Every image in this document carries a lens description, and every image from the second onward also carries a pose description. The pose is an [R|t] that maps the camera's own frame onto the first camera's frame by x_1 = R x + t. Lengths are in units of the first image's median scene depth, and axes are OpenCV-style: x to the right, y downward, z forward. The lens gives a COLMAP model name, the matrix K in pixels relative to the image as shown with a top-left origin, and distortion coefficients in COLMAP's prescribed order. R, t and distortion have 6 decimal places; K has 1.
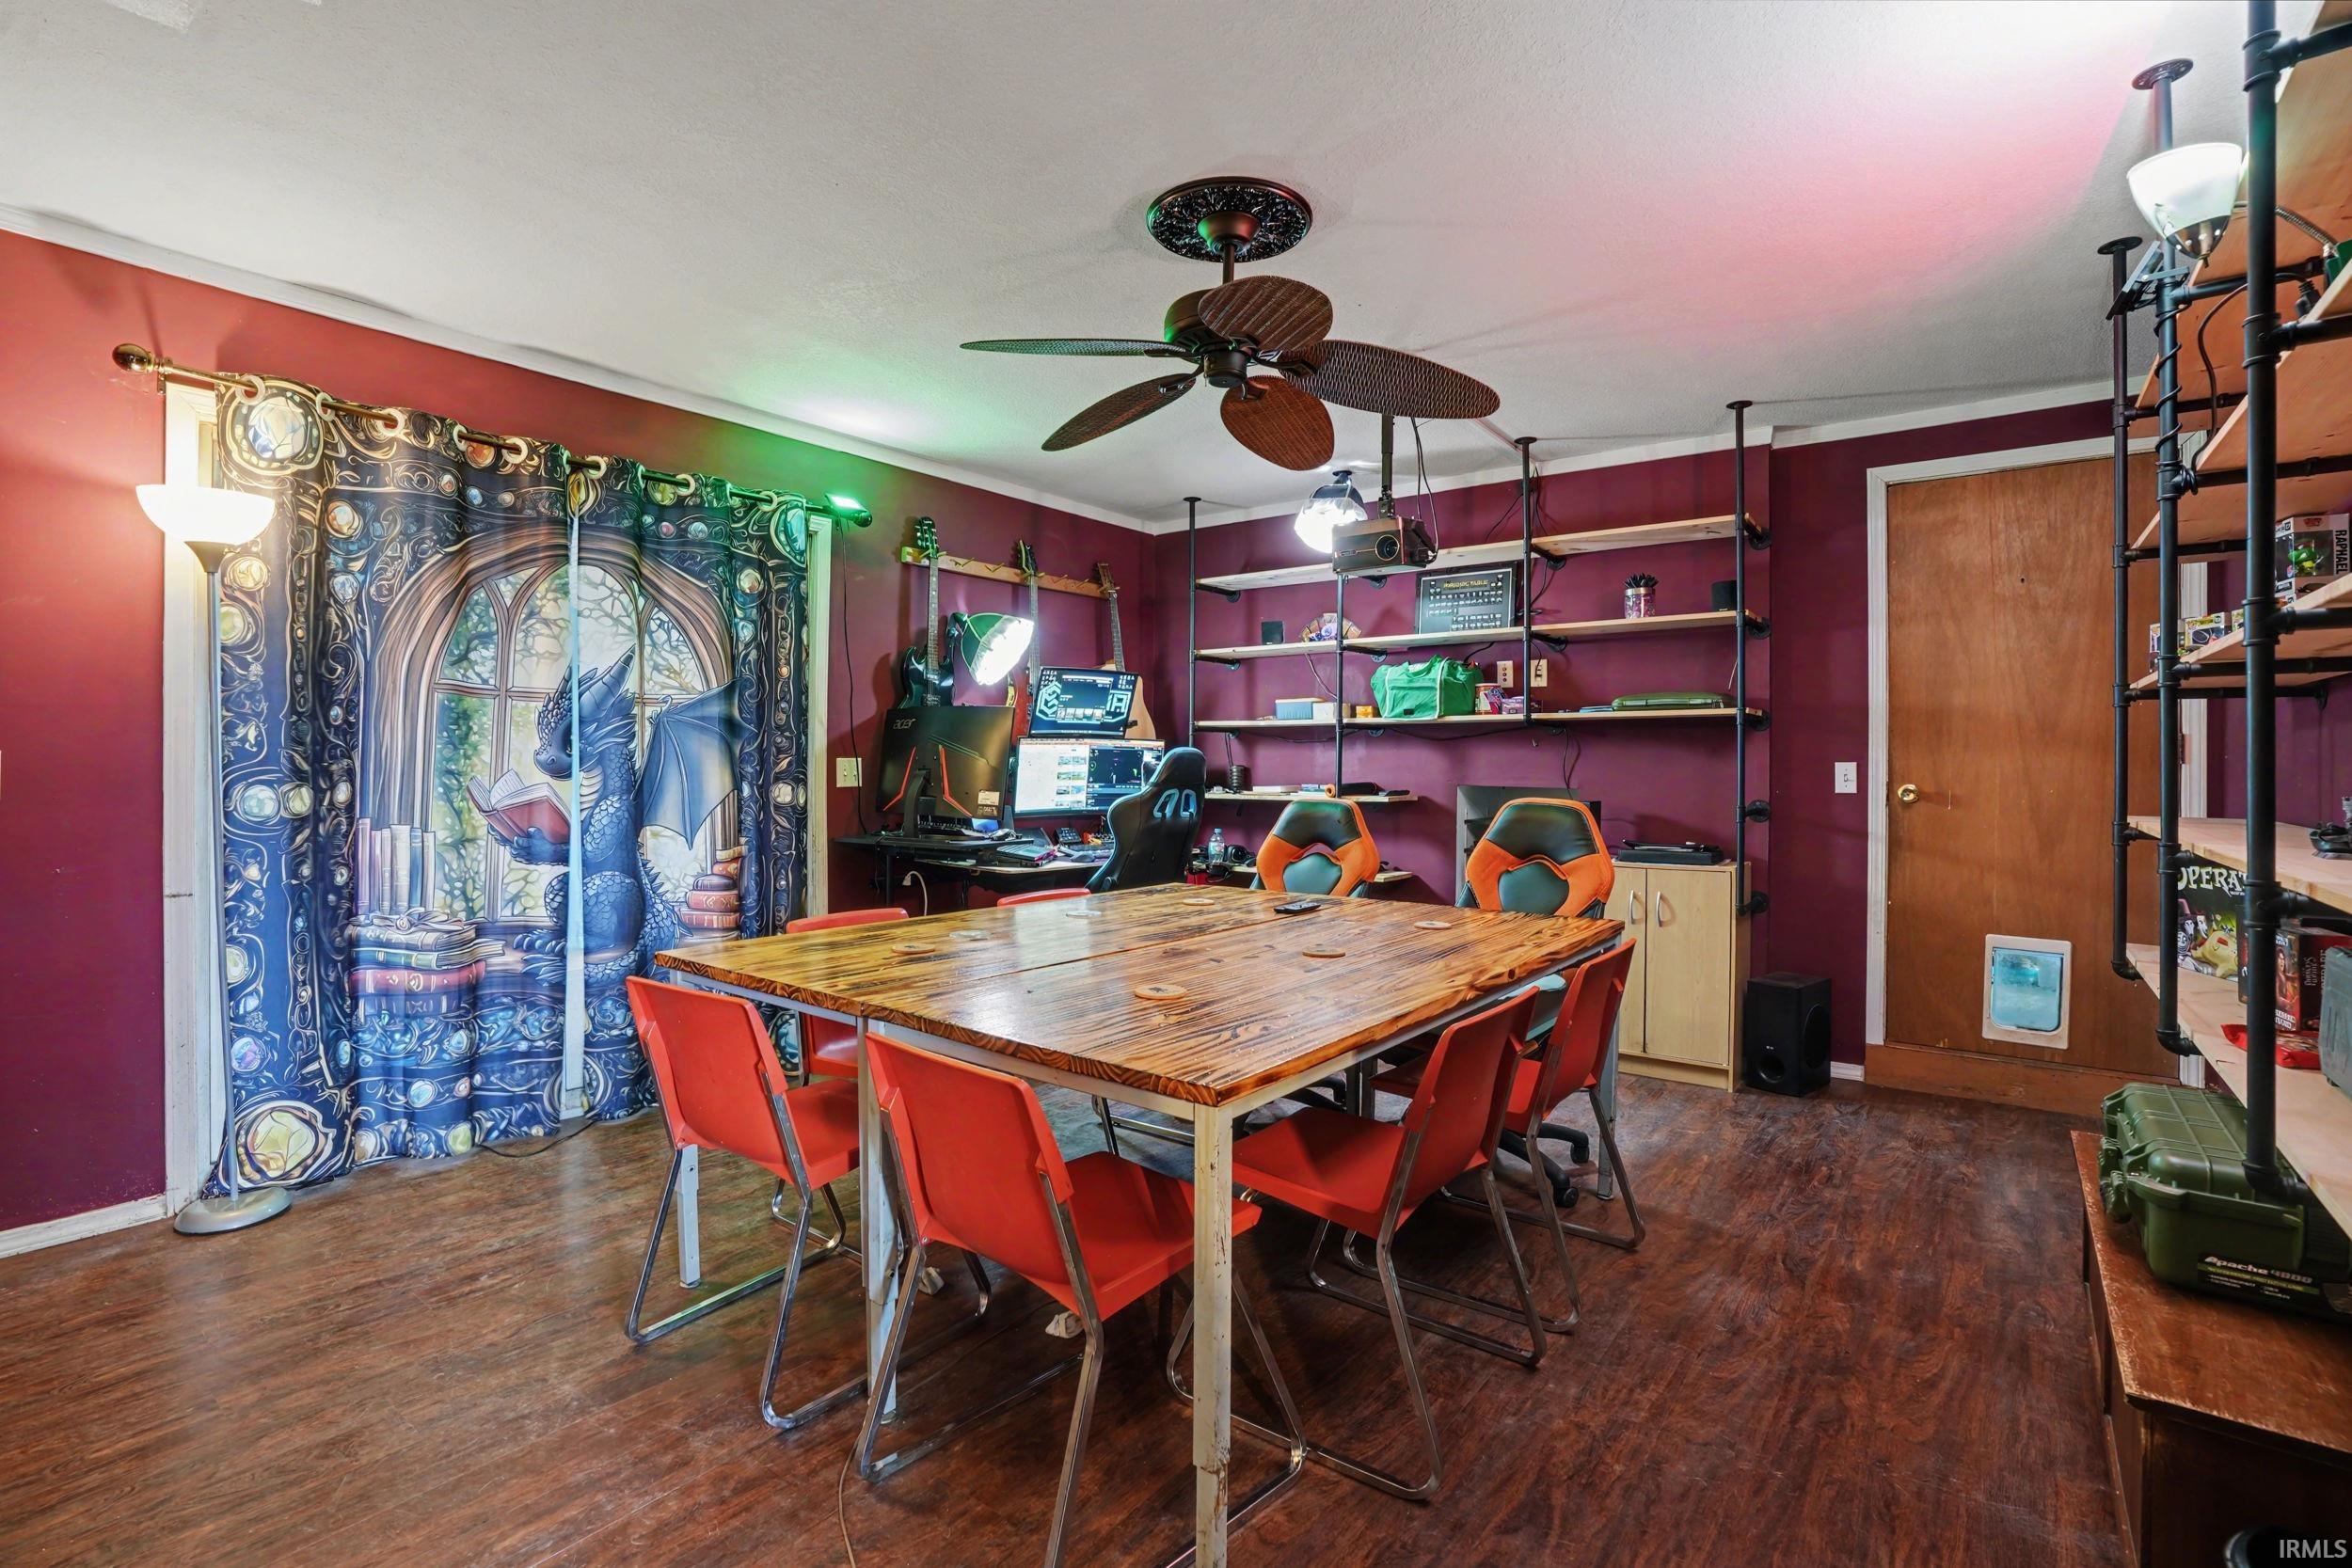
lens RADIAL K [[1097.5, 0, 1192.9], [0, 1097.5, 771.8], [0, 0, 1]] dist [-0.062188, 0.029277]
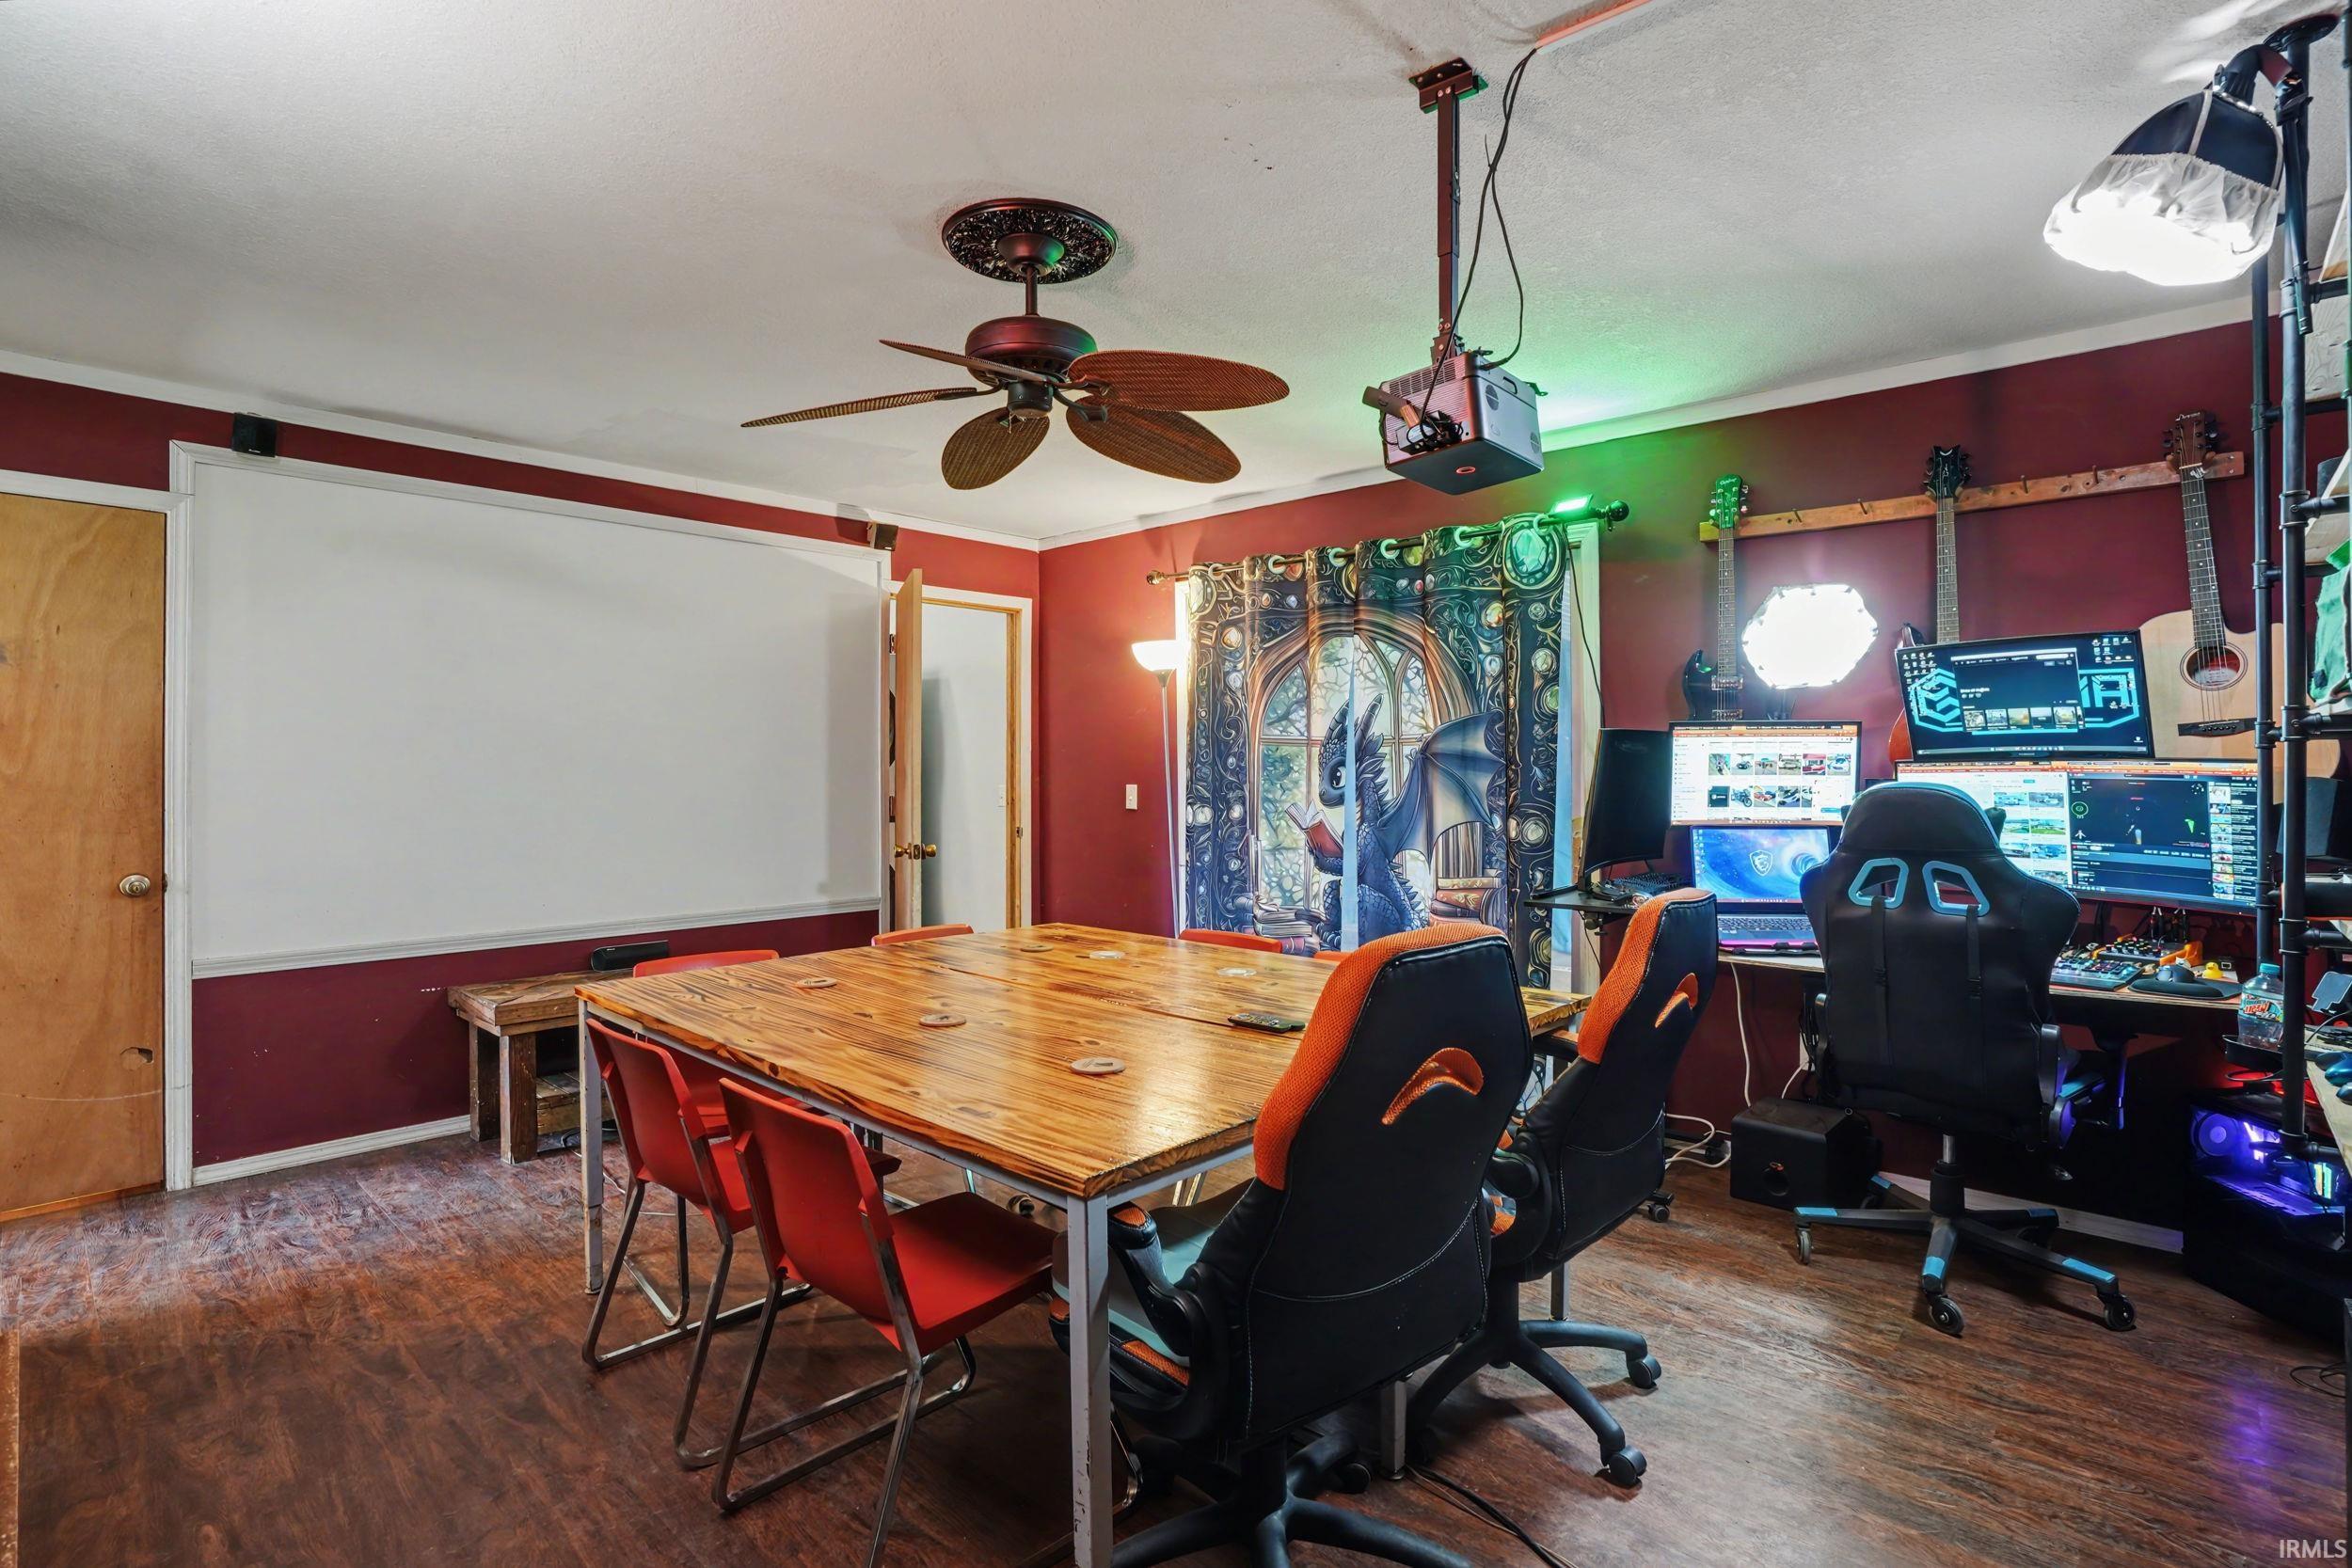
lens RADIAL K [[1097.5, 0, 1192.9], [0, 1097.5, 771.8], [0, 0, 1]] dist [-0.062188, 0.029277]
pose [[-0.066392, -0.004489, -0.997784, 0.718215], [-0.009043, 0.999952, -0.003897, -0.028112], [0.997753, 0.008765, -0.066430, 0.917834]]
